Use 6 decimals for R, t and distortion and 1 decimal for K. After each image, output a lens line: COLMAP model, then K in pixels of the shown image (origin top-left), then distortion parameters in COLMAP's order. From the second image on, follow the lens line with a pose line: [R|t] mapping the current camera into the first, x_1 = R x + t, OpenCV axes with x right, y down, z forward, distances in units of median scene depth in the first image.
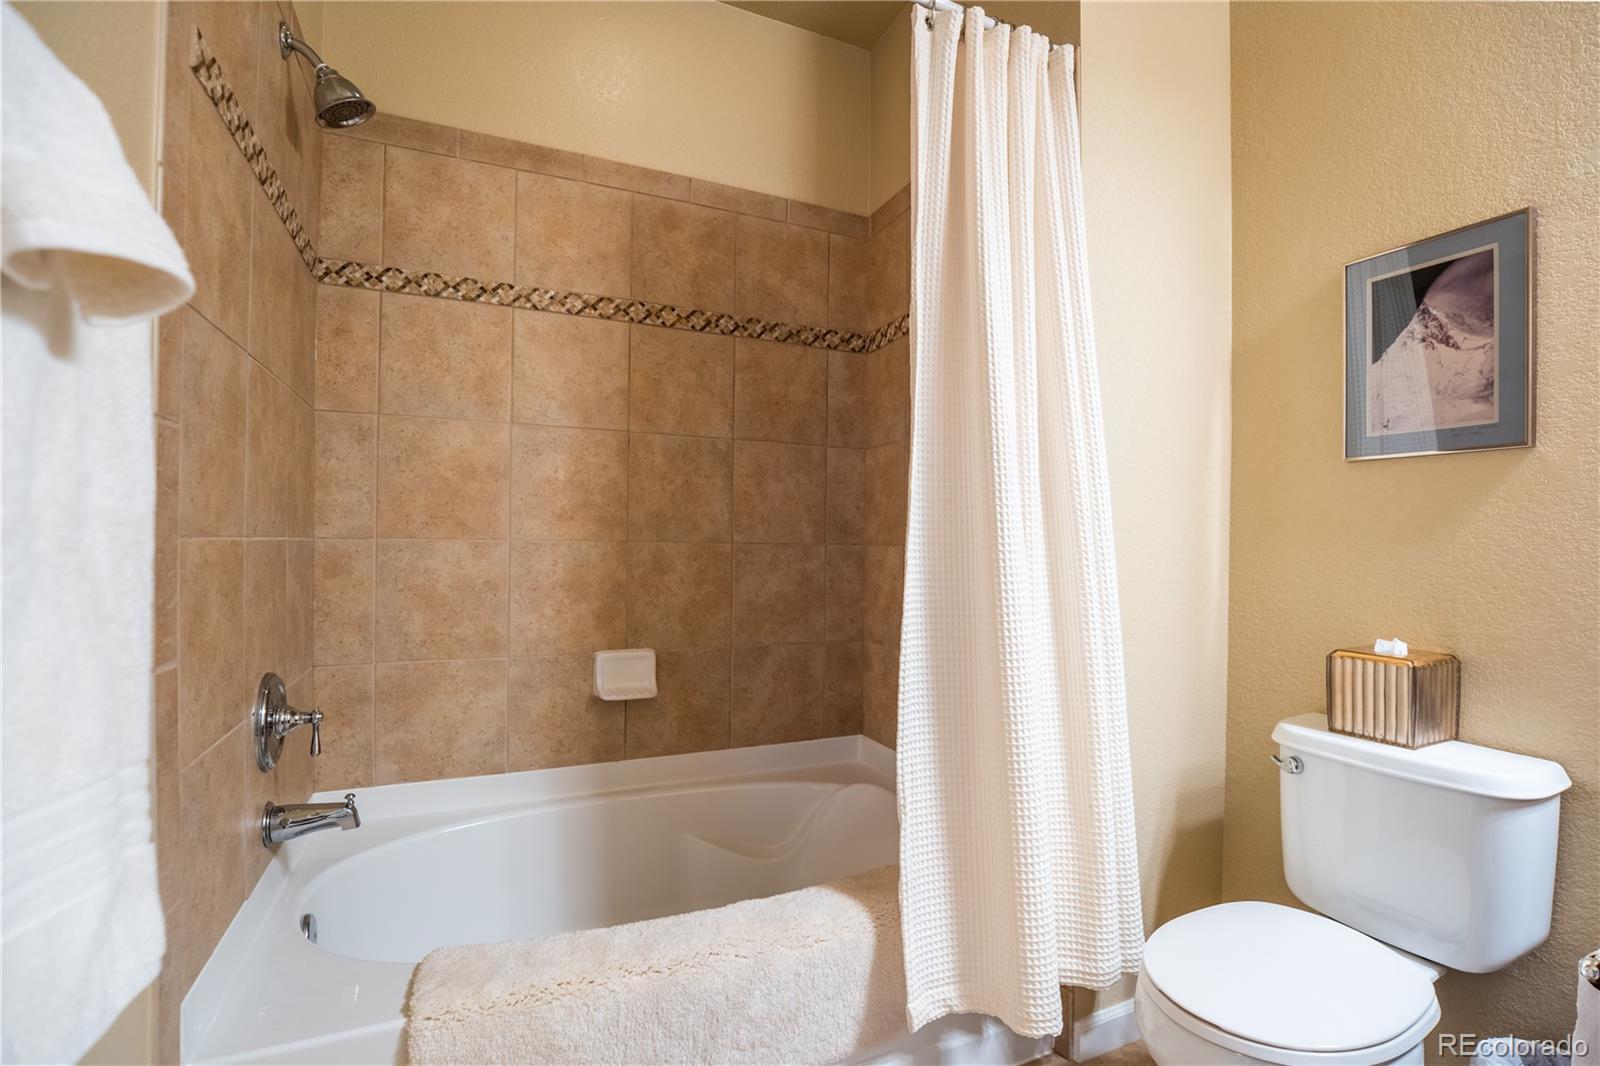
lens RADIAL K [[746.2, 0, 809.9], [0, 746.2, 542.6], [0, 0, 1]] dist [-0.038247, 0.008692]
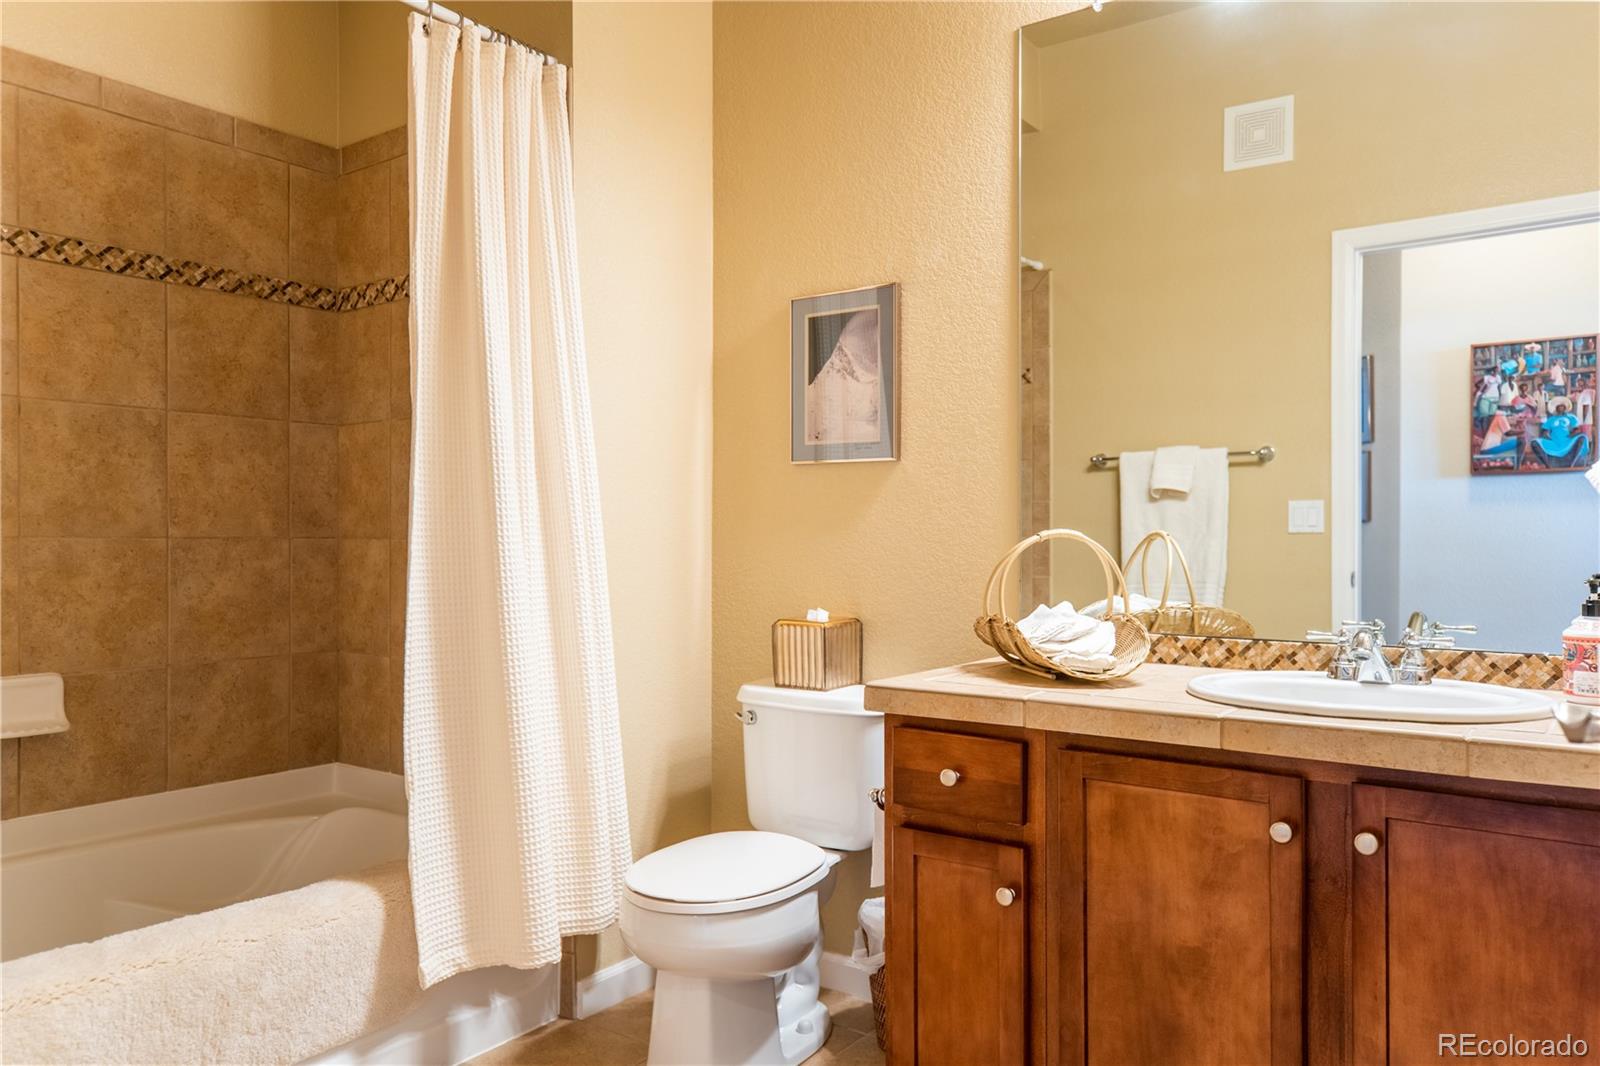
lens RADIAL K [[1104.1, 0, 809.9], [0, 1104.1, 543.4], [0, 0, 1]] dist [0.008037, 0.004132]
pose [[0.866009, -0.013105, 0.499857, -0.142933], [0.008279, 0.999895, 0.011871, -0.002606], [-0.499960, -0.006142, 0.866026, -0.563109]]
